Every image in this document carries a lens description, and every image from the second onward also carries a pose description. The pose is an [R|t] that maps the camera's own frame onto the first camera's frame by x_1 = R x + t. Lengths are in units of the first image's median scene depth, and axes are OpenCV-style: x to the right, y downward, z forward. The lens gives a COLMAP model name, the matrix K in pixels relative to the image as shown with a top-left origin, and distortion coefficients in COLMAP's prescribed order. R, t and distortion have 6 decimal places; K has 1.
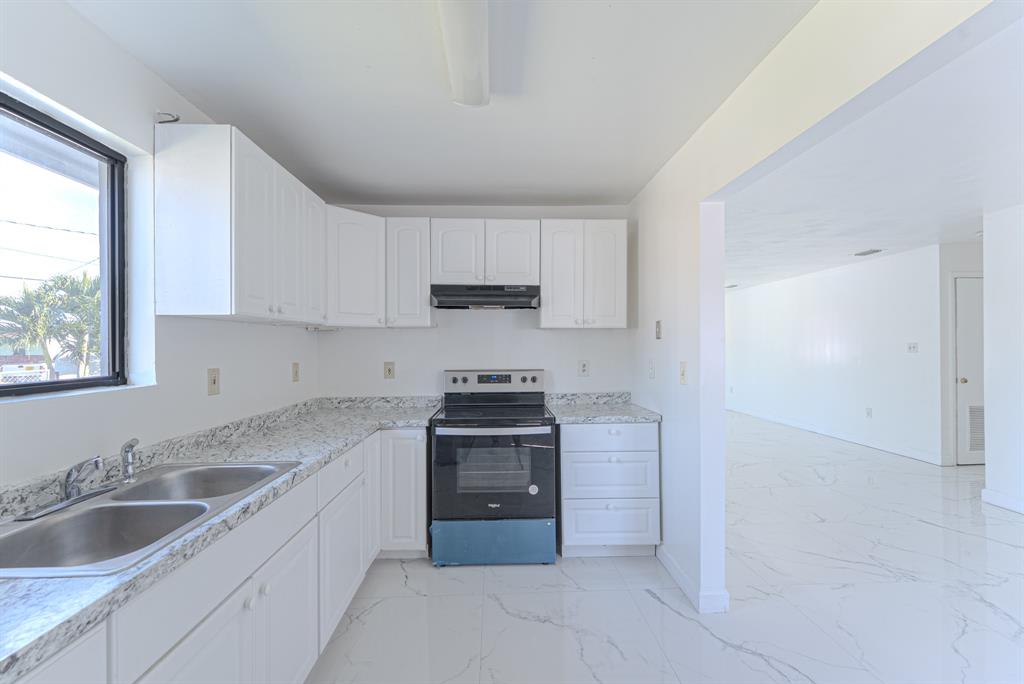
lens RADIAL K [[420.8, 0, 508.9], [0, 420.8, 346.3], [0, 0, 1]] dist [-0.001298, -0.000258]
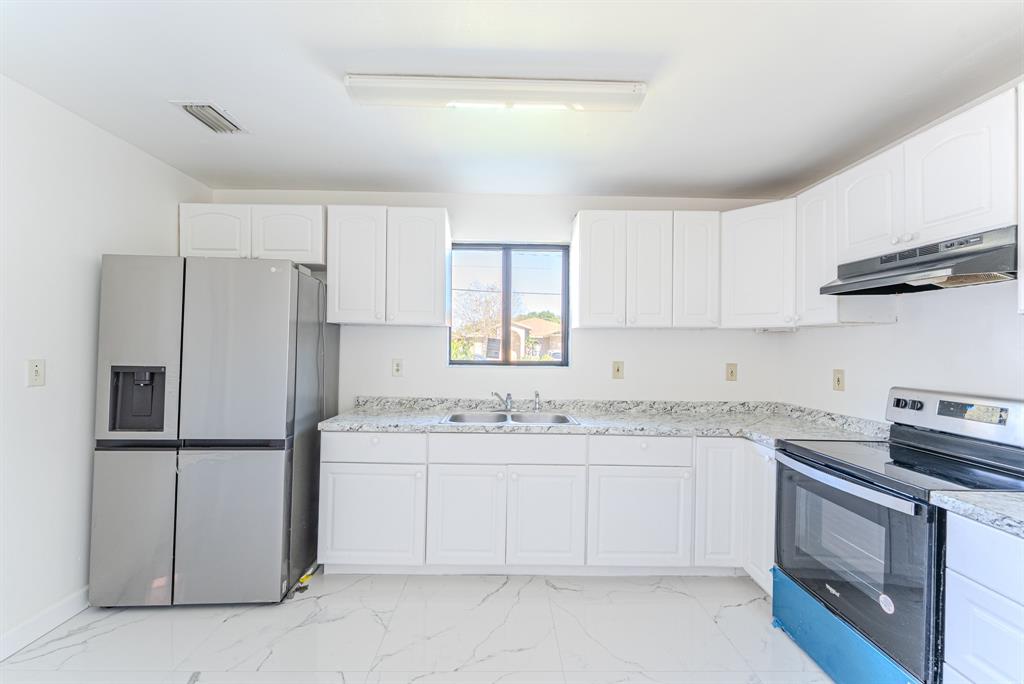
lens RADIAL K [[420.8, 0, 508.9], [0, 420.8, 346.3], [0, 0, 1]] dist [-0.001298, -0.000258]
pose [[-0.013089, 0.006822, -0.999891, 0.556585], [-0.012322, 0.999900, 0.006984, -0.004273], [0.999838, 0.012412, -0.013003, 0.435779]]
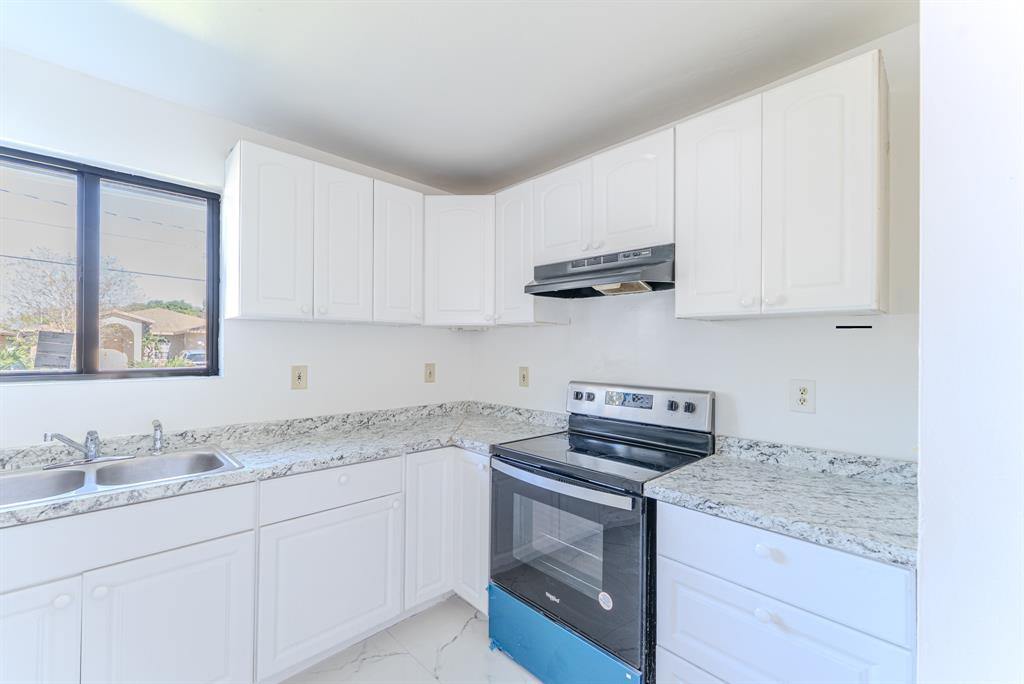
lens RADIAL K [[420.8, 0, 508.9], [0, 420.8, 346.3], [0, 0, 1]] dist [-0.001298, -0.000258]
pose [[0.674648, 0.007343, -0.738103, 0.344027], [-0.011280, 0.999936, -0.000362, -0.002907], [0.738054, 0.008570, 0.674687, 0.454944]]
